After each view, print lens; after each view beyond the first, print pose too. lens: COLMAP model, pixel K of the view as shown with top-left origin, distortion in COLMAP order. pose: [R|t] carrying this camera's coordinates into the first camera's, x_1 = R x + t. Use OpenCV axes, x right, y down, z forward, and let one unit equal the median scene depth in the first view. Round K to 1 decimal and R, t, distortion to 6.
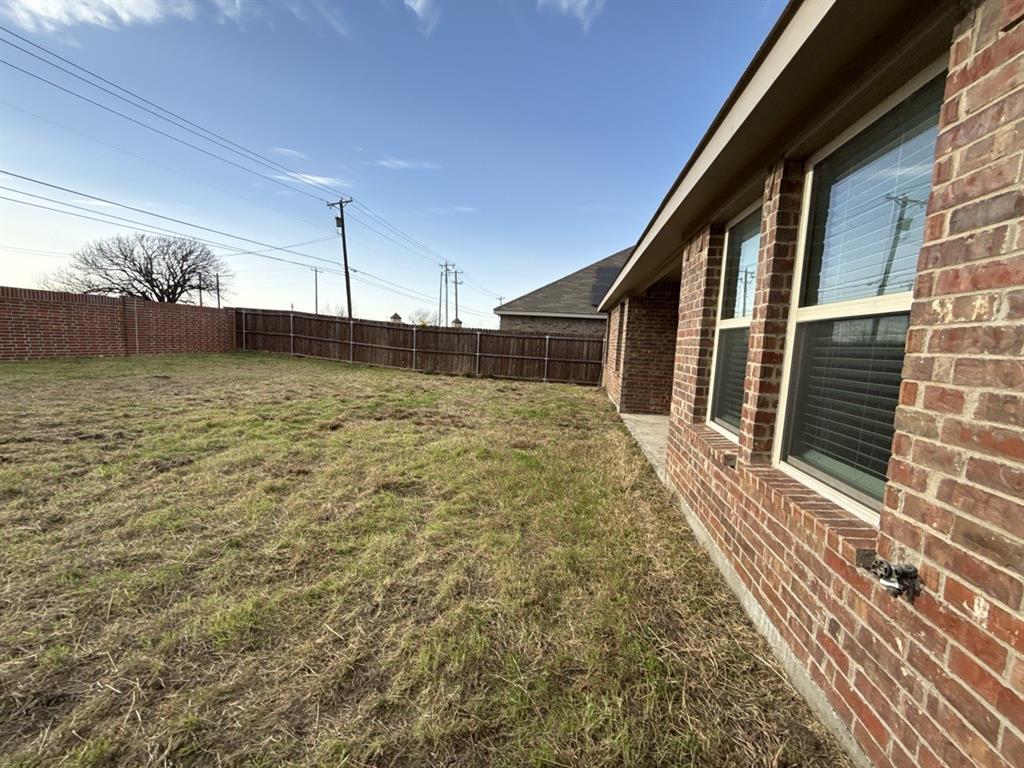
lens RADIAL K [[407.3, 0, 512.0], [0, 407.3, 384.0], [0, 0, 1]] dist [-0.000017, -0.000479]
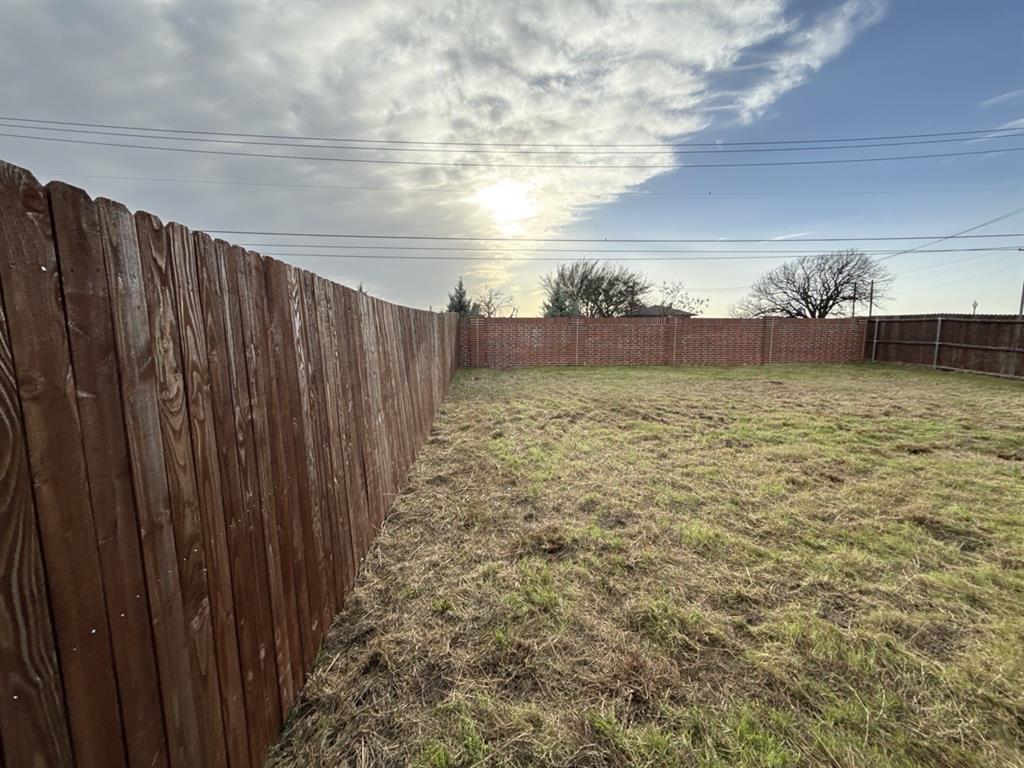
lens RADIAL K [[407.3, 0, 512.0], [0, 407.3, 384.0], [0, 0, 1]] dist [-0.000017, -0.000479]
pose [[0.220751, 0.065122, -0.973154, 0.105586], [-0.092188, 0.994695, 0.045651, 0.003375], [0.970964, 0.079635, 0.225583, -0.010503]]
